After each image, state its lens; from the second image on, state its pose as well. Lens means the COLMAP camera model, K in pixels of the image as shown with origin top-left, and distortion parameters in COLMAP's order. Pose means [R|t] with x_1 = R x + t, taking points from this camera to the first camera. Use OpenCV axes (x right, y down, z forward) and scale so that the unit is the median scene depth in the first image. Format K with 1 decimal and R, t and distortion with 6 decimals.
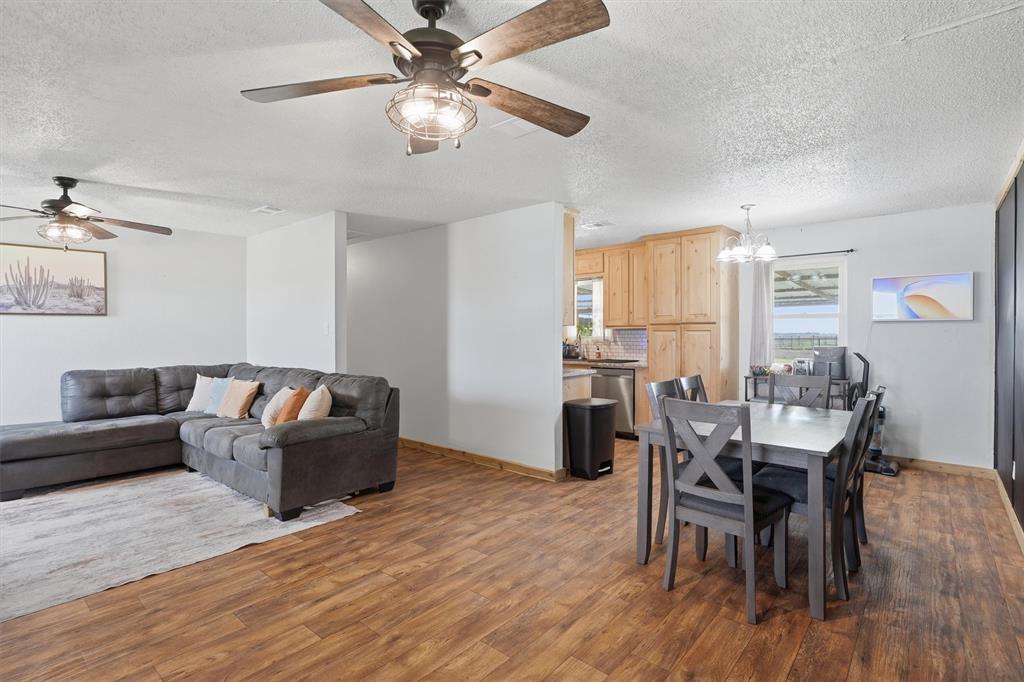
lens RADIAL K [[498.3, 0, 520.3], [0, 498.3, 335.8], [0, 0, 1]] dist [-0.005602, 0.001930]
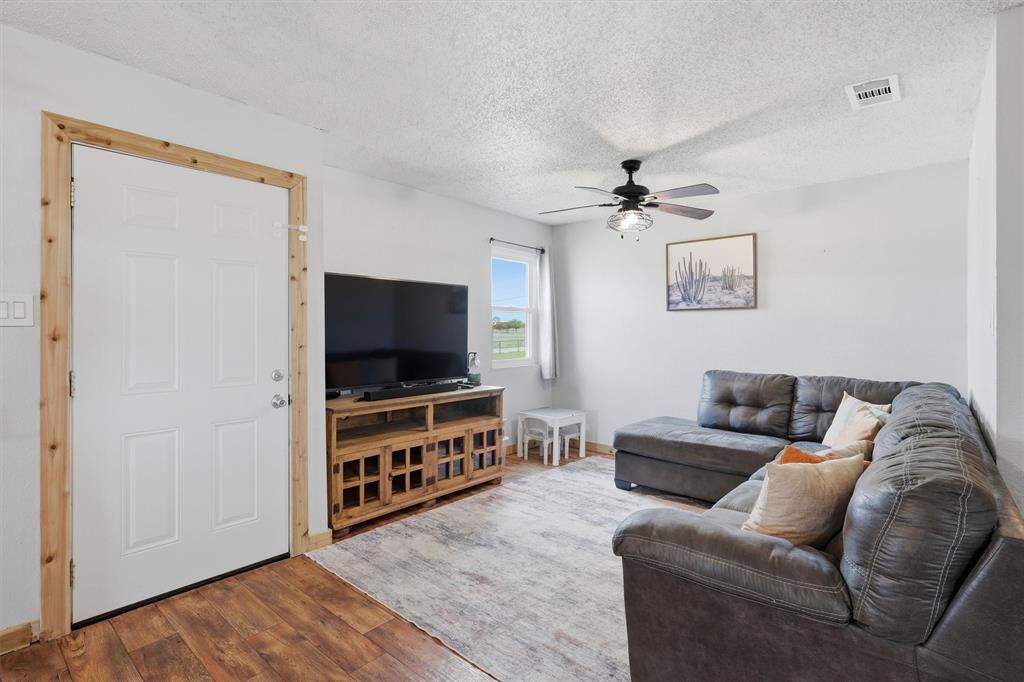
lens RADIAL K [[498.3, 0, 508.1], [0, 498.3, 331.1], [0, 0, 1]] dist [-0.005602, 0.001930]
pose [[-0.015798, 0.007031, -0.999850, 0.017408], [-0.009787, 0.999926, 0.007186, -0.004483], [0.999827, 0.009899, -0.015728, 0.650209]]
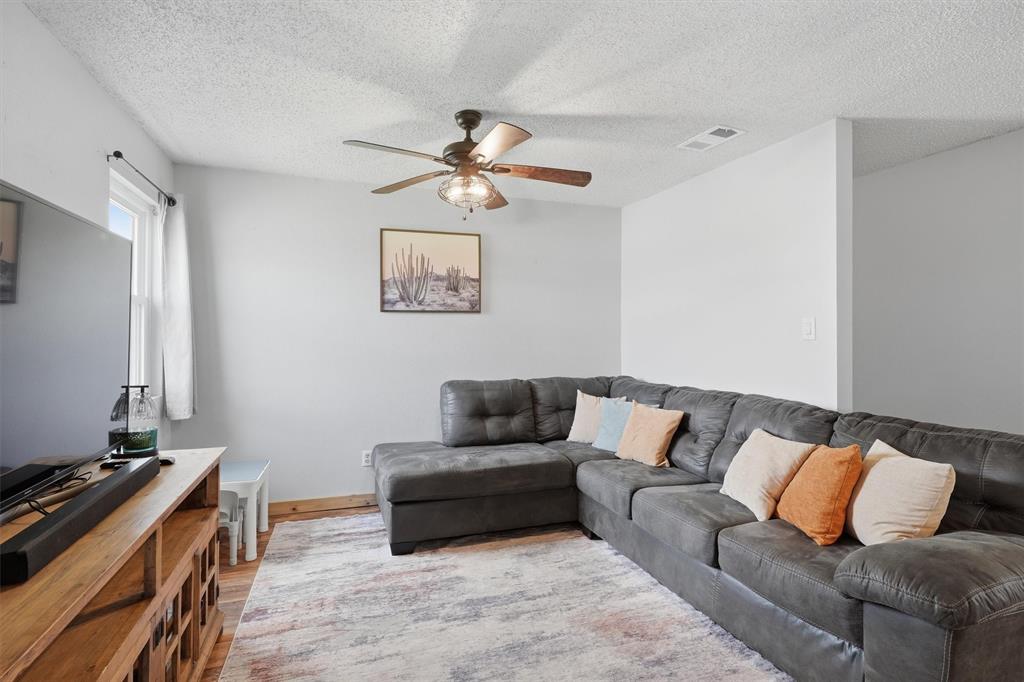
lens RADIAL K [[498.3, 0, 502.8], [0, 498.3, 329.0], [0, 0, 1]] dist [-0.005602, 0.001930]
pose [[0.863561, -0.001070, -0.504243, -0.428809], [-0.007581, 0.999857, -0.015106, -0.002471], [0.504187, 0.016867, 0.863430, 0.348142]]
